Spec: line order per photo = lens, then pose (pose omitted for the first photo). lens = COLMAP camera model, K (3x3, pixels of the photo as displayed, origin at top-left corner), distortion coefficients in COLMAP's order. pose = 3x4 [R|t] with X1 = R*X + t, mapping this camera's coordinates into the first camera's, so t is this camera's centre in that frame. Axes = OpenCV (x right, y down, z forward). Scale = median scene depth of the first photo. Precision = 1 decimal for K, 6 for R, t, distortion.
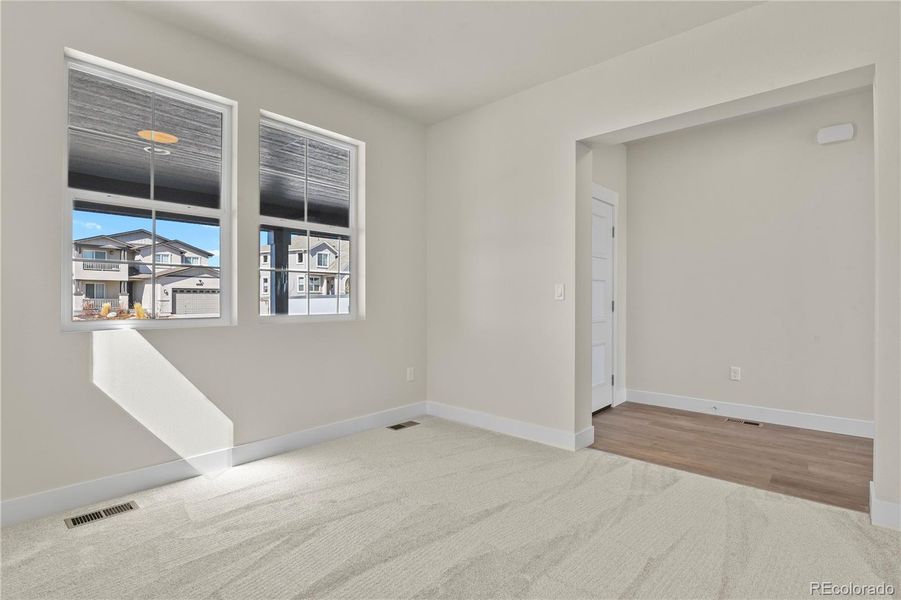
lens RADIAL K [[433.8, 0, 459.7], [0, 433.8, 302.7], [0, 0, 1]] dist [-0.007601, -0.002286]
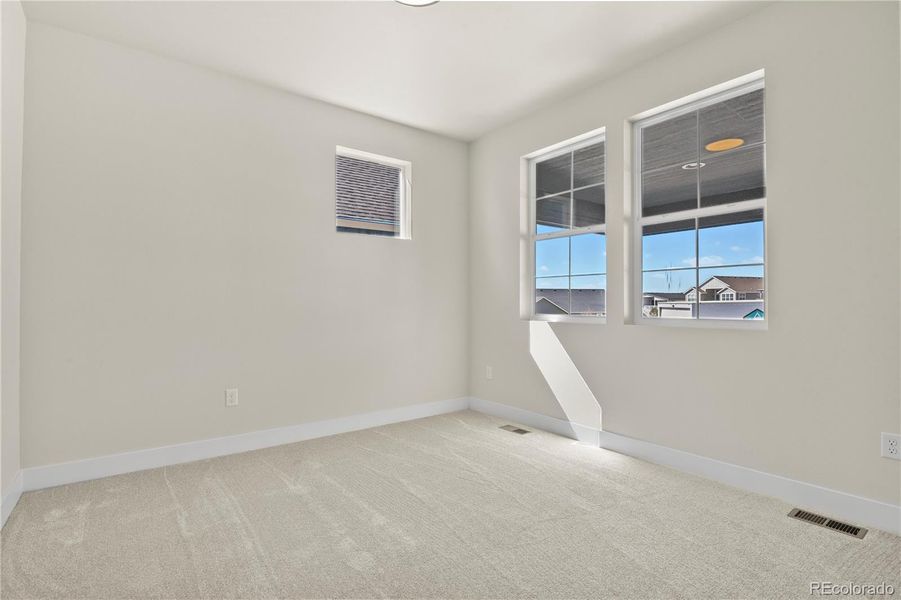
lens RADIAL K [[433.8, 0, 452.2], [0, 433.8, 301.9], [0, 0, 1]] dist [-0.007601, -0.002286]
pose [[-0.203150, -0.004792, -0.979136, 0.639427], [0.002729, 0.999981, -0.005460, -0.000781], [0.979144, -0.003781, -0.203134, 0.797034]]
